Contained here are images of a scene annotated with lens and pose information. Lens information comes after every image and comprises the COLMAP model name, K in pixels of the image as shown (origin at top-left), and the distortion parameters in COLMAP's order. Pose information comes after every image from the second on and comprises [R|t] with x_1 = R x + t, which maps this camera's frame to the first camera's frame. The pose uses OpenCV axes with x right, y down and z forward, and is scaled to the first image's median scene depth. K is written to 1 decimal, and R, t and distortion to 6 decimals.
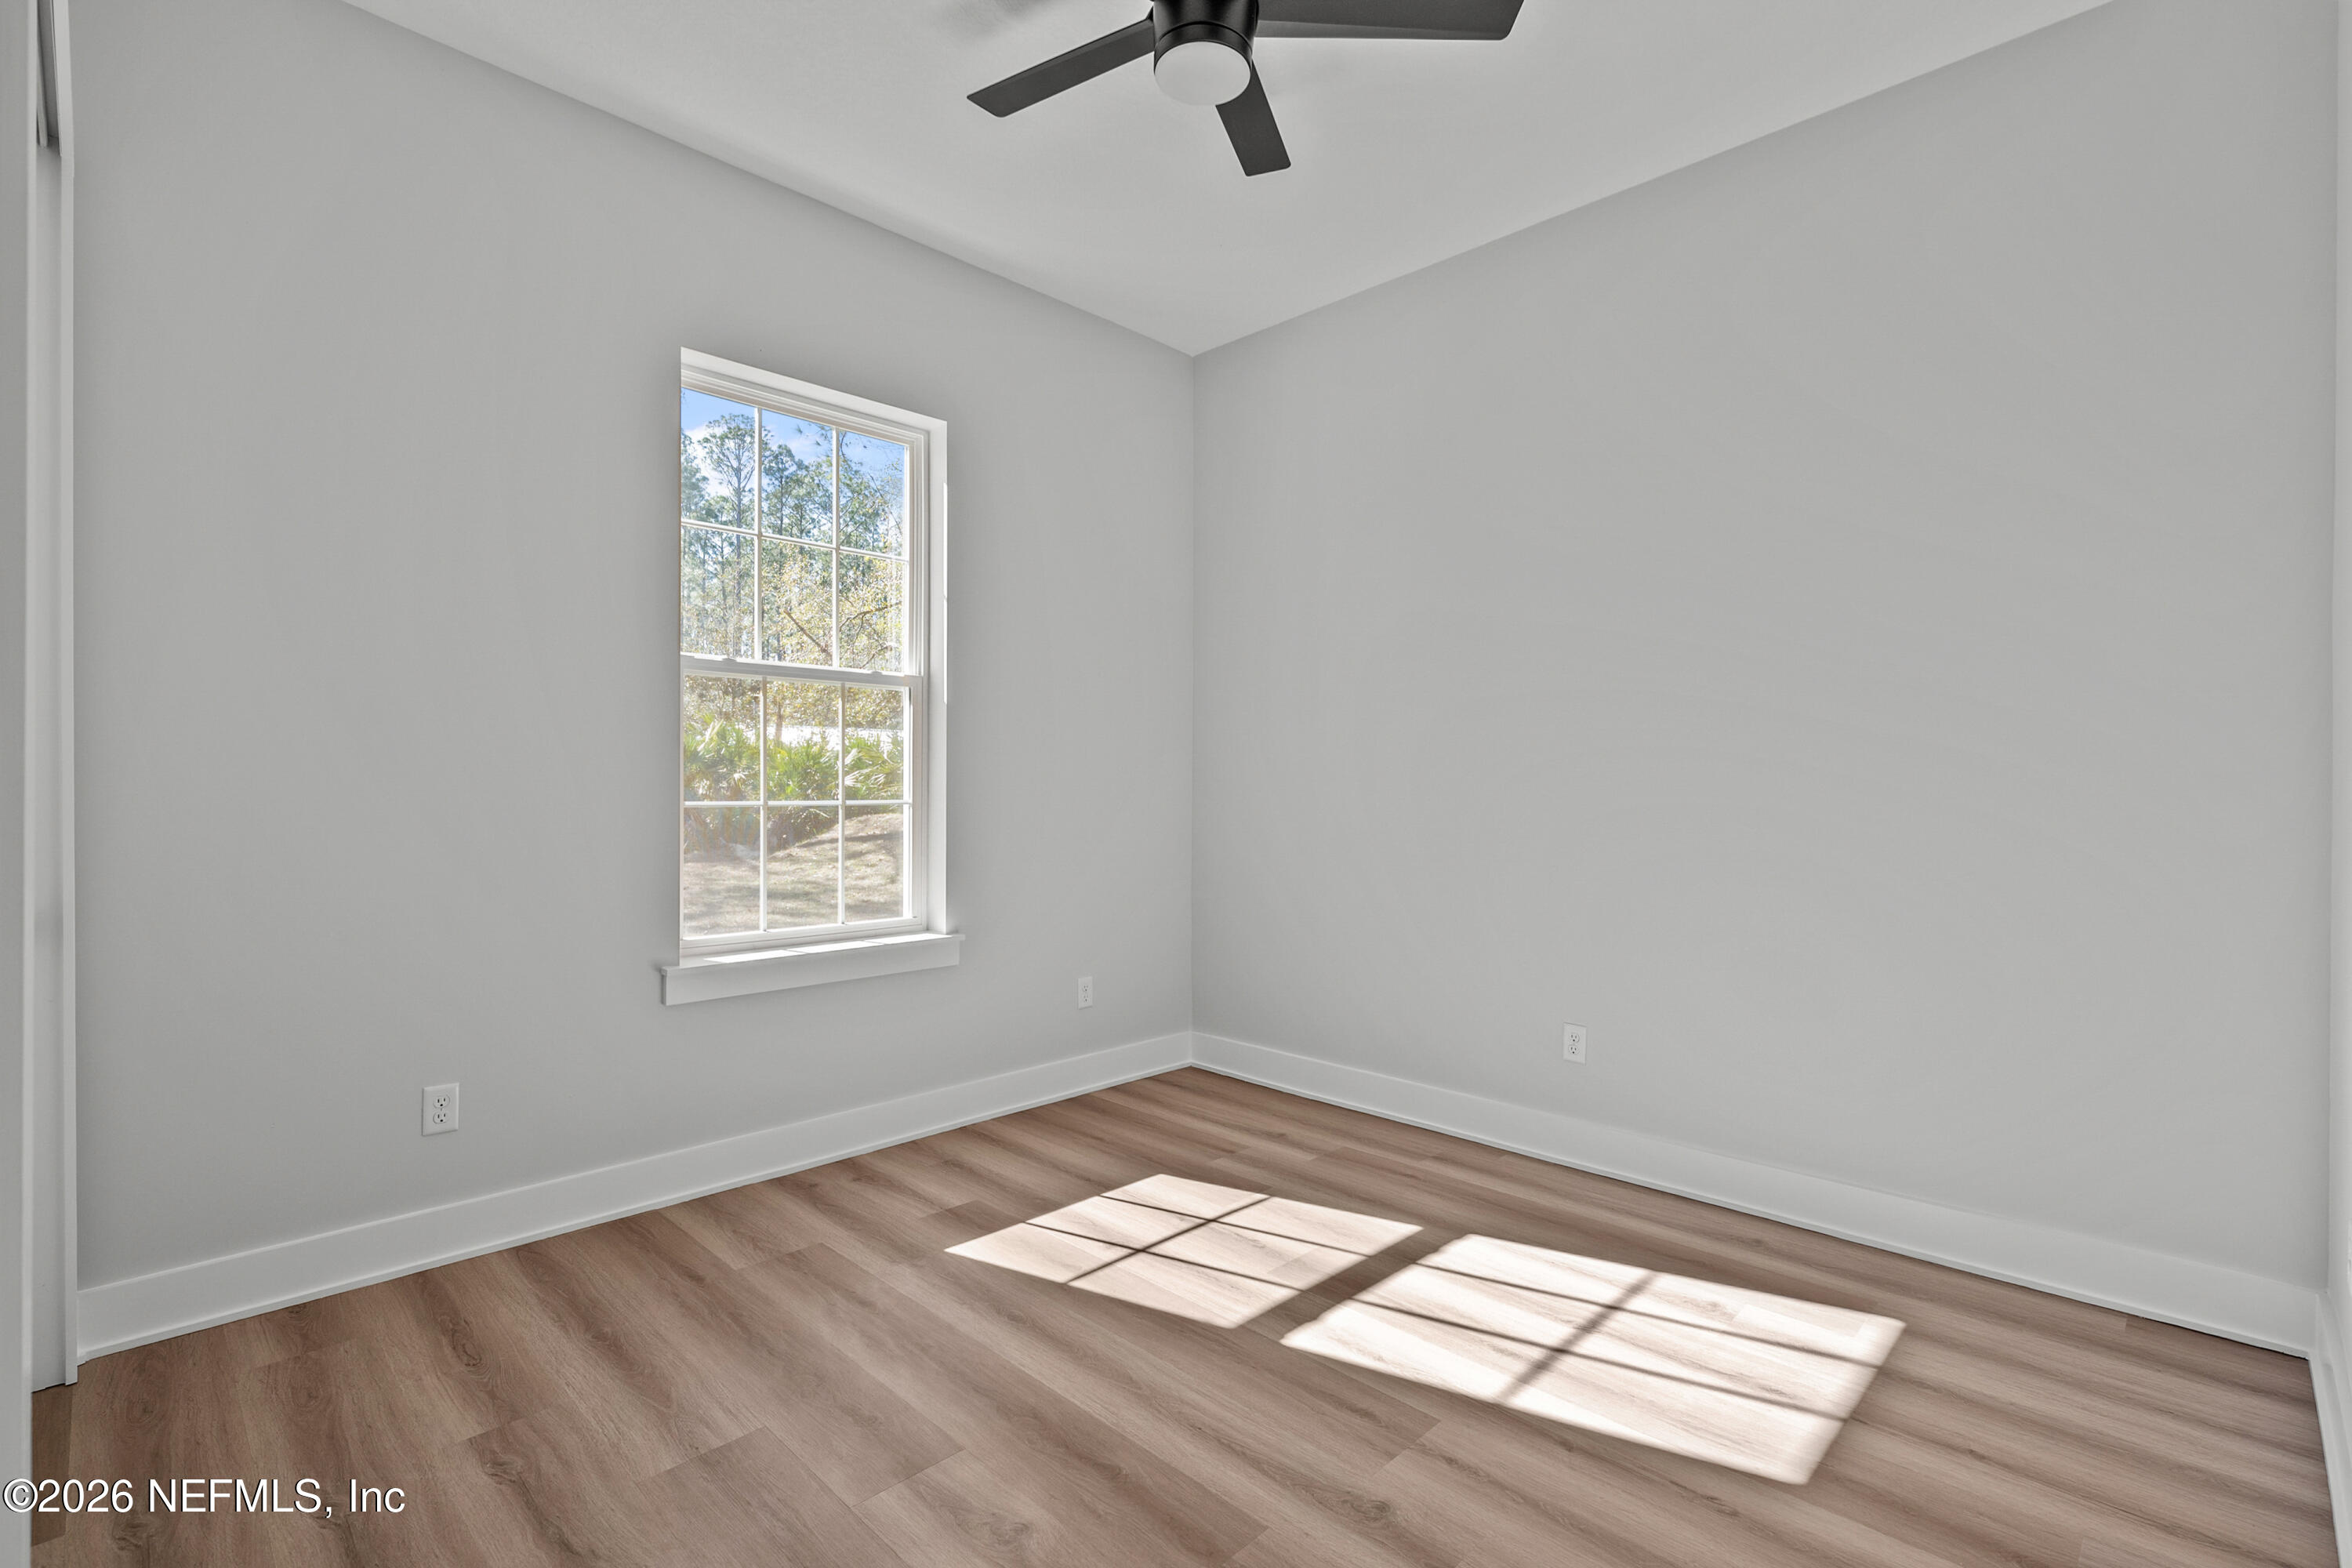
lens RADIAL K [[1052.5, 0, 1192.2], [0, 1052.5, 794.8], [0, 0, 1]] dist [0.001409, -0.000301]
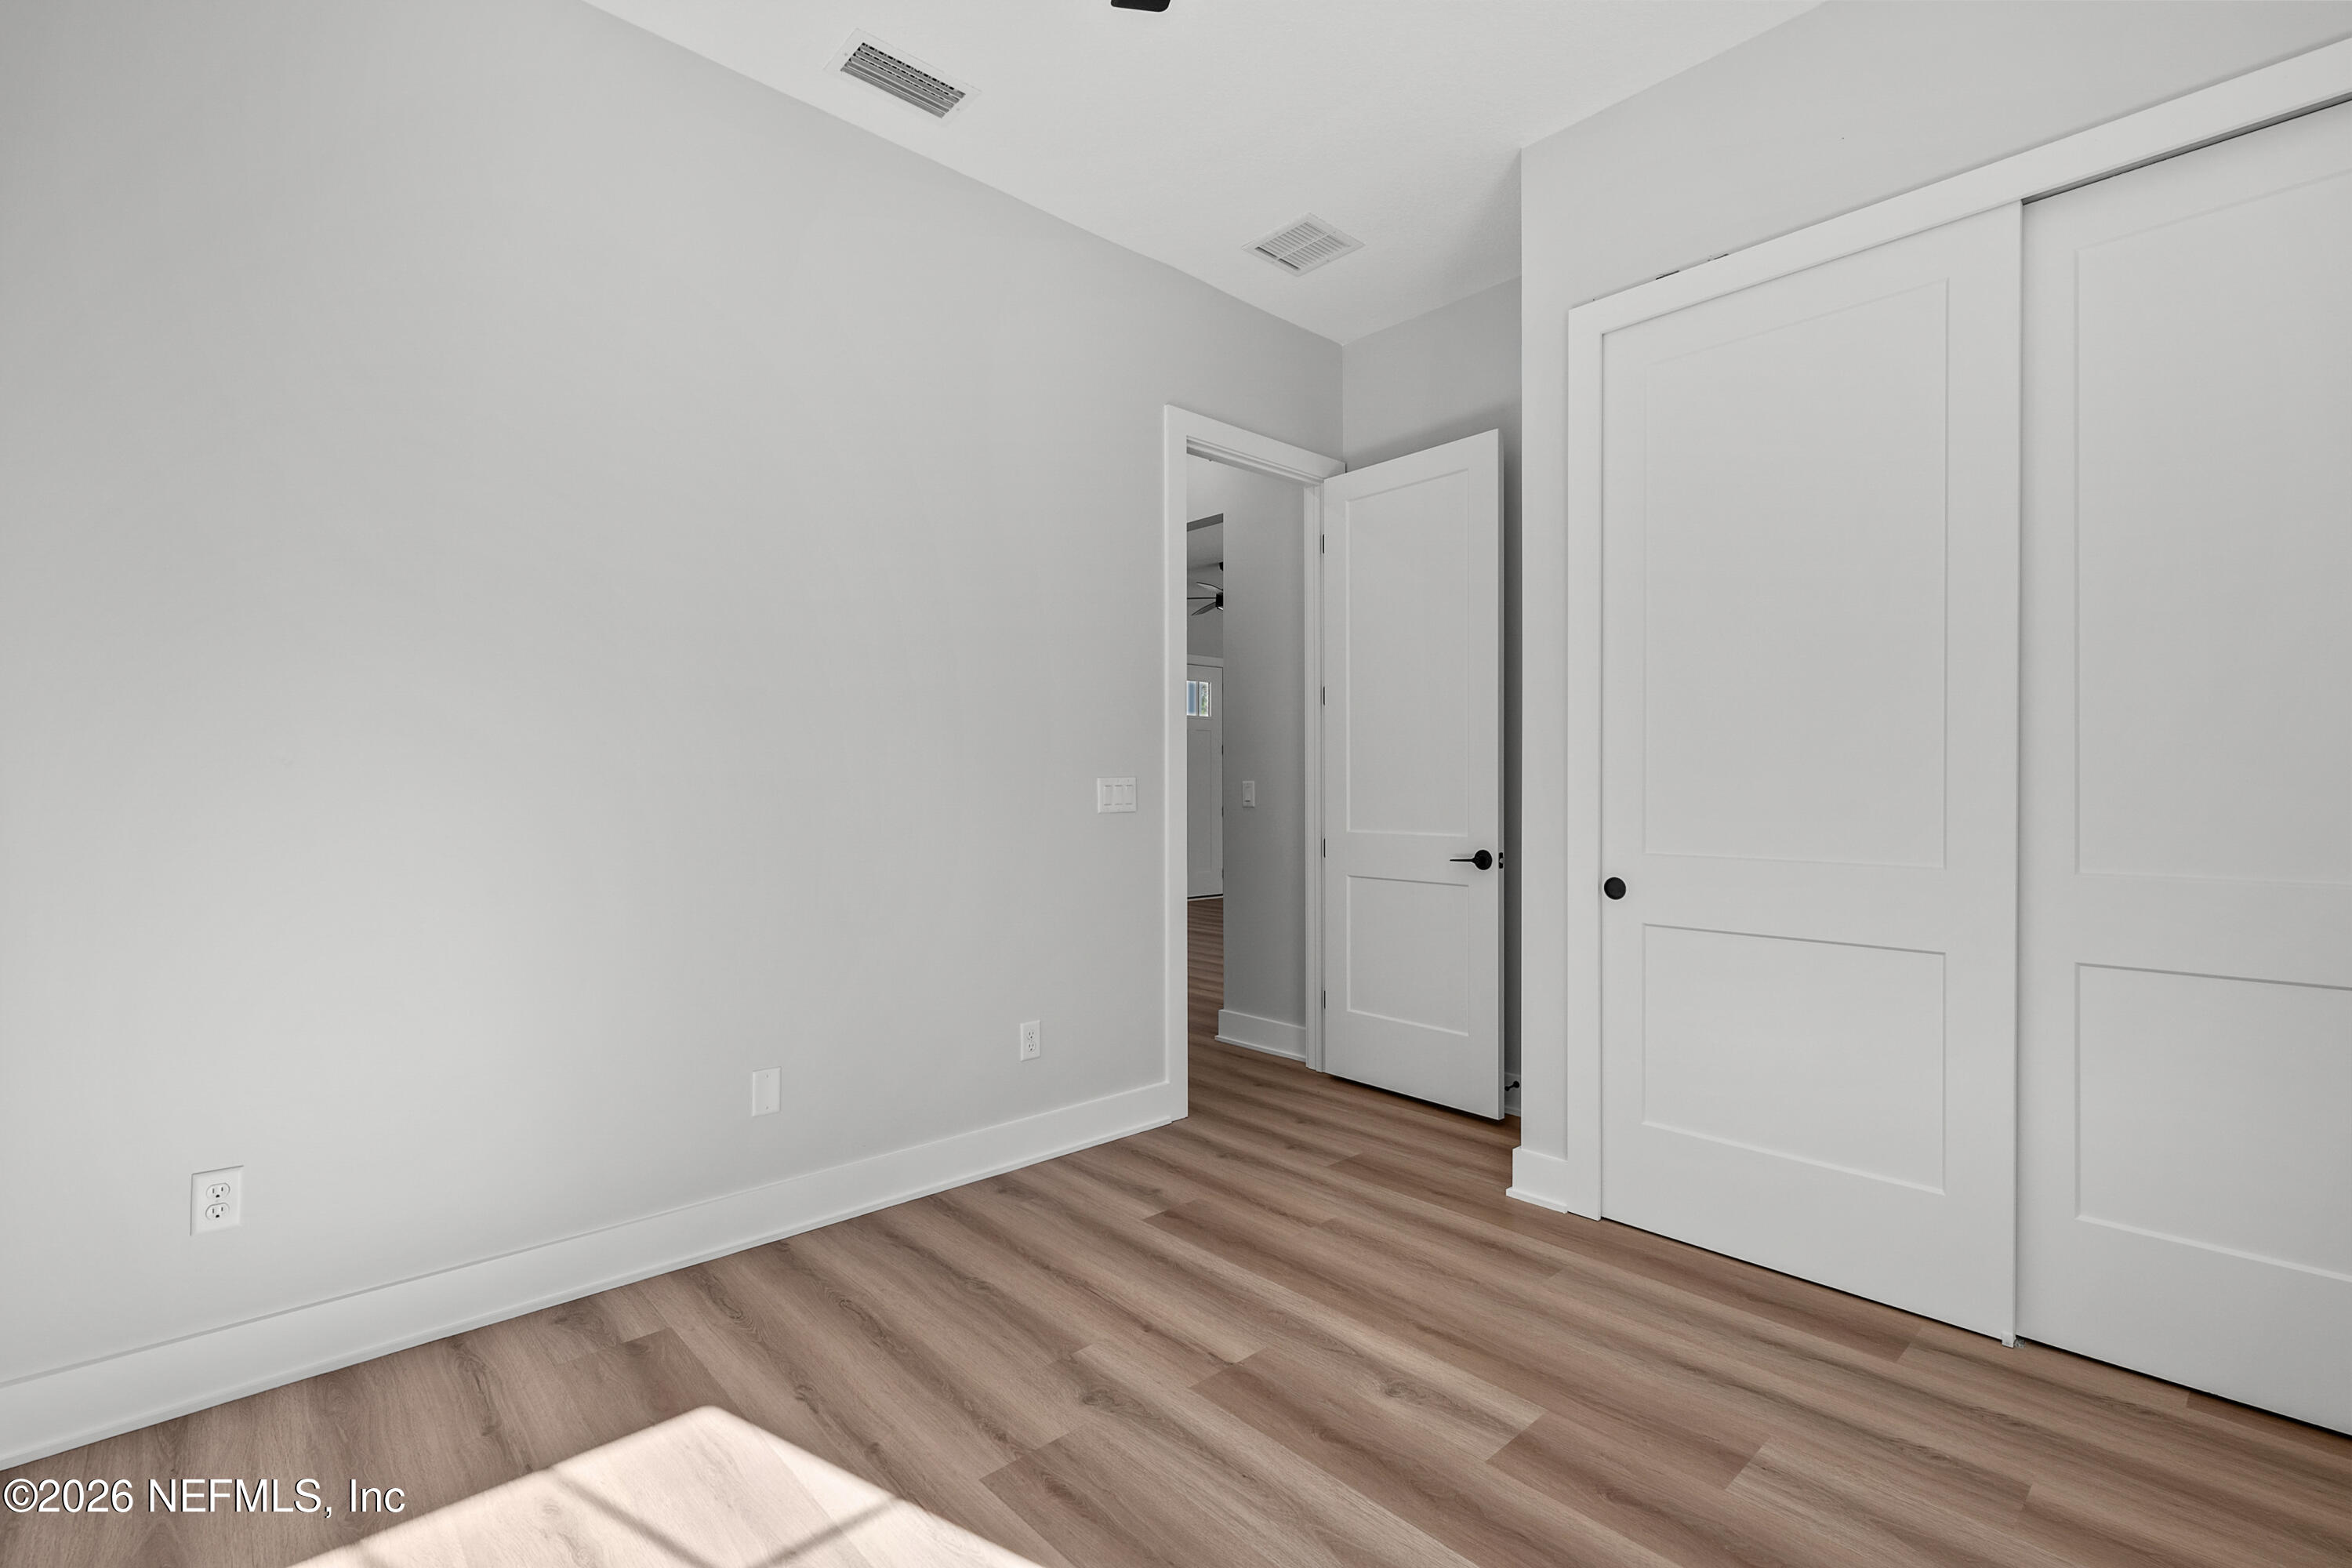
lens RADIAL K [[1052.5, 0, 1179.3], [0, 1052.5, 783.8], [0, 0, 1]] dist [0.001409, -0.000301]
pose [[-0.998166, -0.002599, 0.060483, 0.010223], [-0.001955, 0.999941, 0.010703, -0.019119], [-0.060508, 0.010565, -0.998112, 1.998612]]
